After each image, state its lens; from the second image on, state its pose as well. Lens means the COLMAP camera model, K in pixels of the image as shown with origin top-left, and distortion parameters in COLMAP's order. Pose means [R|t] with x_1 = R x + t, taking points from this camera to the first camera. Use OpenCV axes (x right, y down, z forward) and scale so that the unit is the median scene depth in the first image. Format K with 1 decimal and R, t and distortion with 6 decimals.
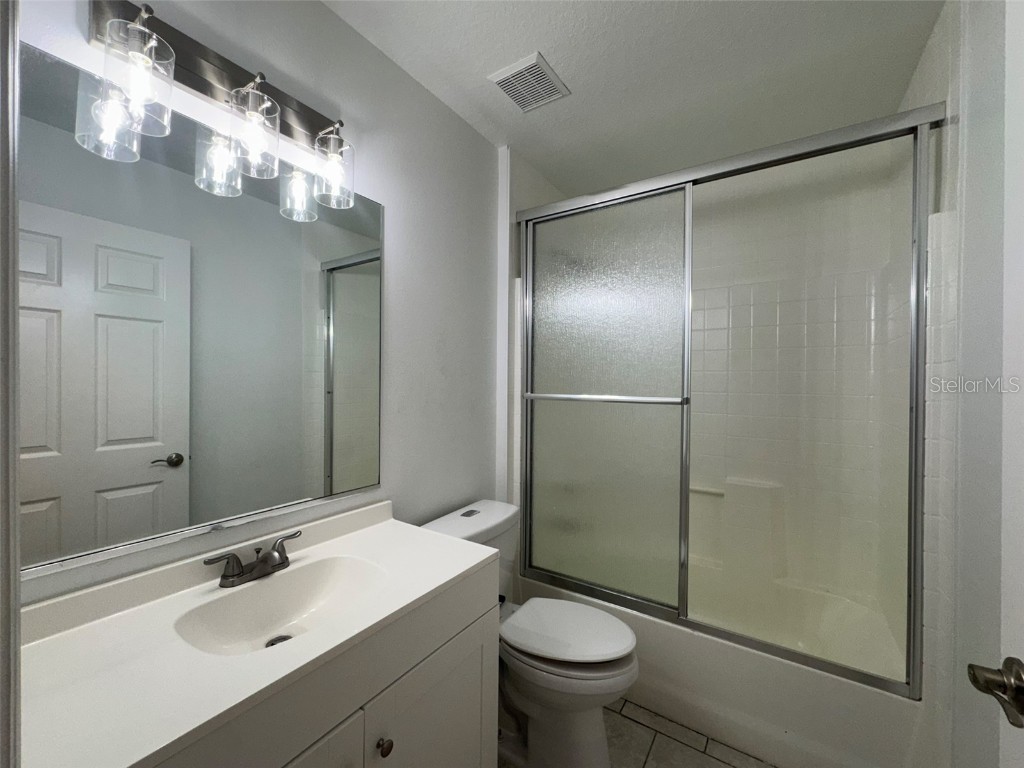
lens RADIAL K [[412.9, 0, 512.0], [0, 412.9, 384.0], [0, 0, 1]] dist [-0.003436, 0.000397]
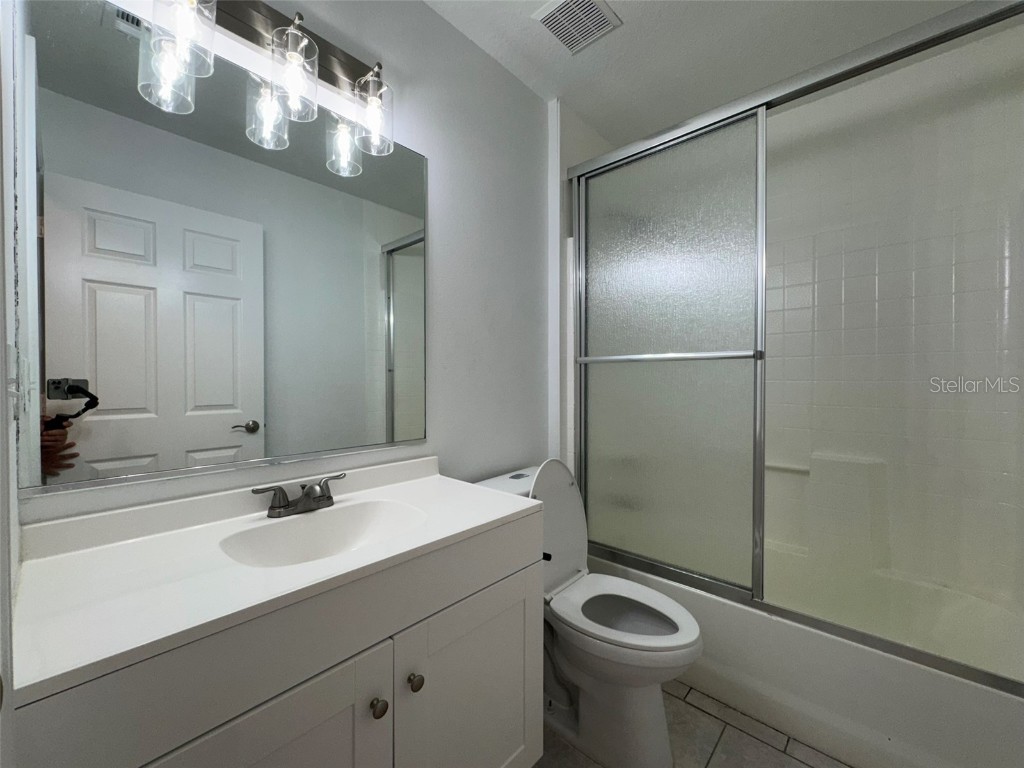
lens RADIAL K [[412.9, 0, 512.0], [0, 412.9, 384.0], [0, 0, 1]] dist [-0.003436, 0.000397]
pose [[0.987829, -0.008316, -0.155319, 0.033983], [0.009028, 0.999952, 0.003876, 0.093386], [0.155279, -0.005231, 0.987857, 0.045276]]
